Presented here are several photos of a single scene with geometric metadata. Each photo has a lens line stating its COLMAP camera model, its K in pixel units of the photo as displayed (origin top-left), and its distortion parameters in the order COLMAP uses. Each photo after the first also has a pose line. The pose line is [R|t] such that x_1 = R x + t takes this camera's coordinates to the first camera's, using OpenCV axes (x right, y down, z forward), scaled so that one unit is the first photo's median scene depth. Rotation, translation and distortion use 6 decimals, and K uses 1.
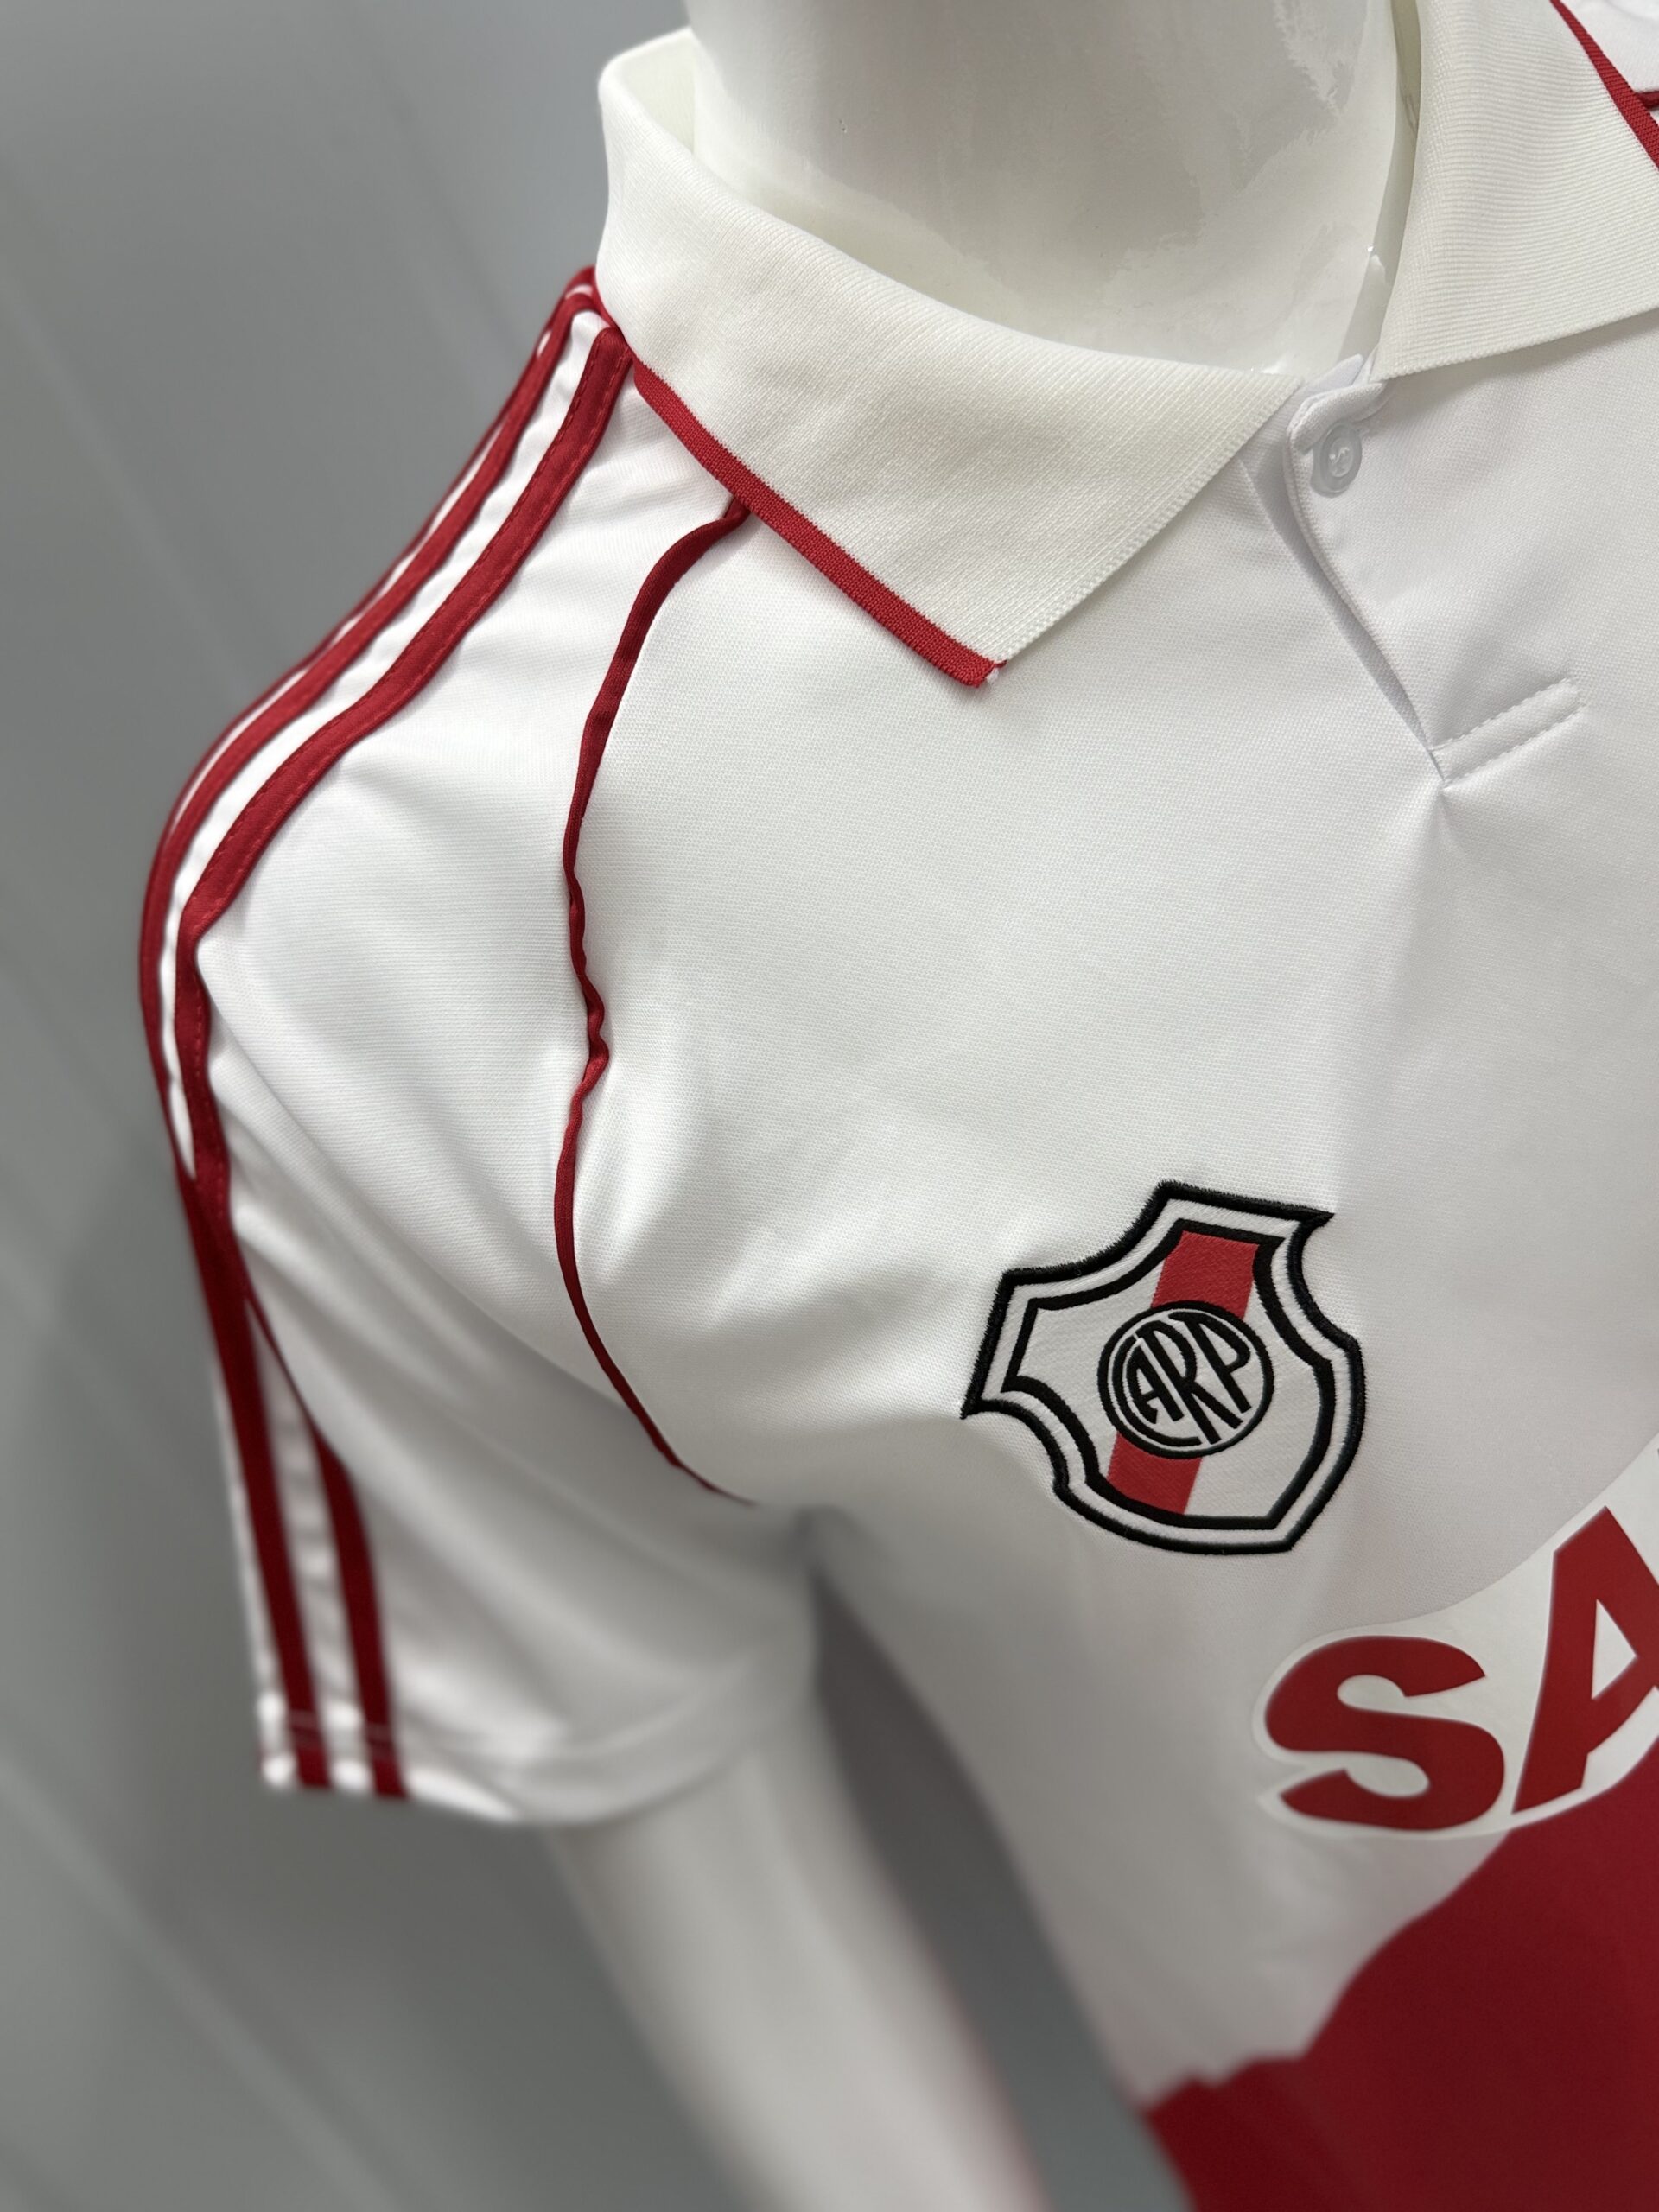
lens RADIAL K [[1793.4, 0, 829.5], [0, 1793.4, 1106.0], [0, 0, 1]] dist [0.196109, -0.611923]
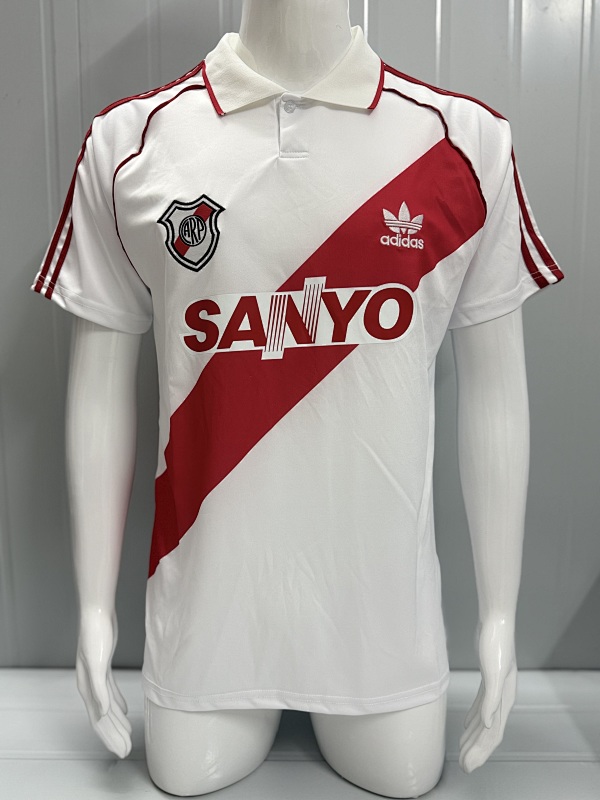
lens RADIAL K [[648.6, 0, 300.0], [0, 648.6, 400.0], [0, 0, 1]] dist [0.196109, -0.611923]
pose [[0.874839, 0.439823, -0.203006, 1.129729], [-0.473854, 0.864021, -0.170089, 0.793301], [0.100593, 0.244996, 0.964291, -0.801149]]
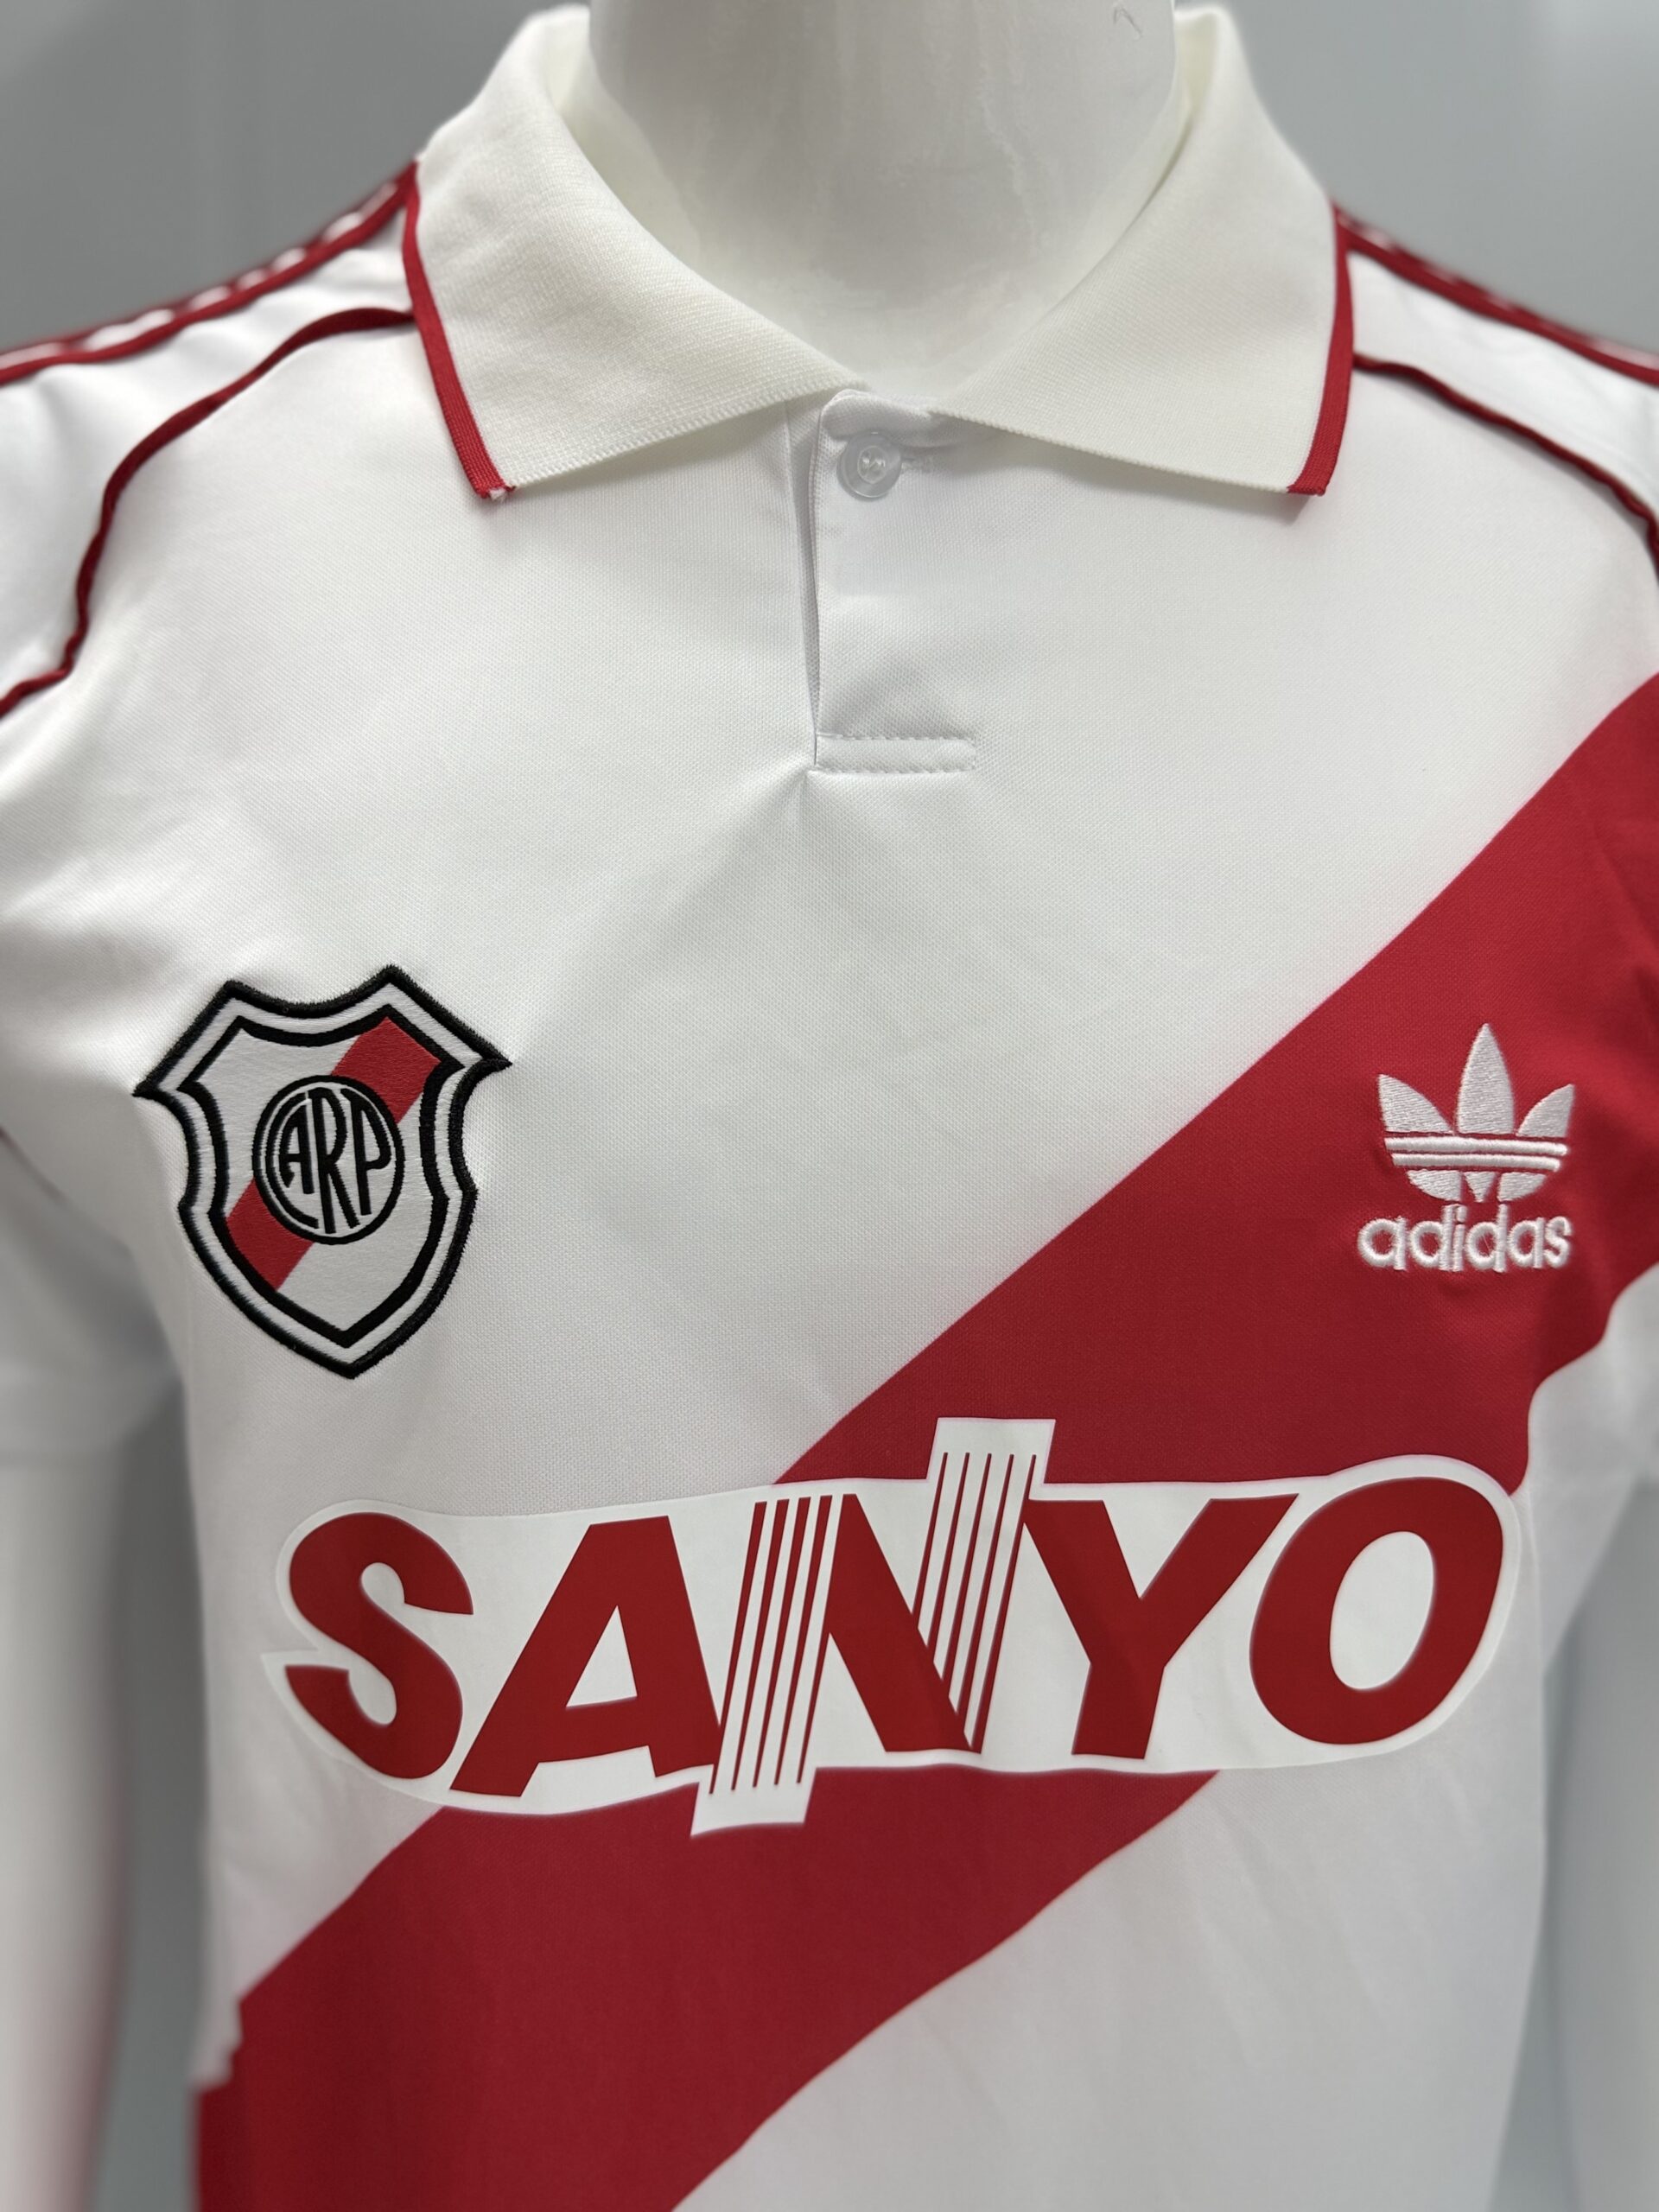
lens RADIAL K [[1793.4, 0, 829.5], [0, 1793.4, 1106.0], [0, 0, 1]] dist [0.196109, -0.611923]
pose [[0.872043, 0.466939, -0.146659, 0.577153], [-0.485277, 0.863864, -0.135074, 0.126745], [0.063622, 0.188960, 0.979922, 0.010613]]
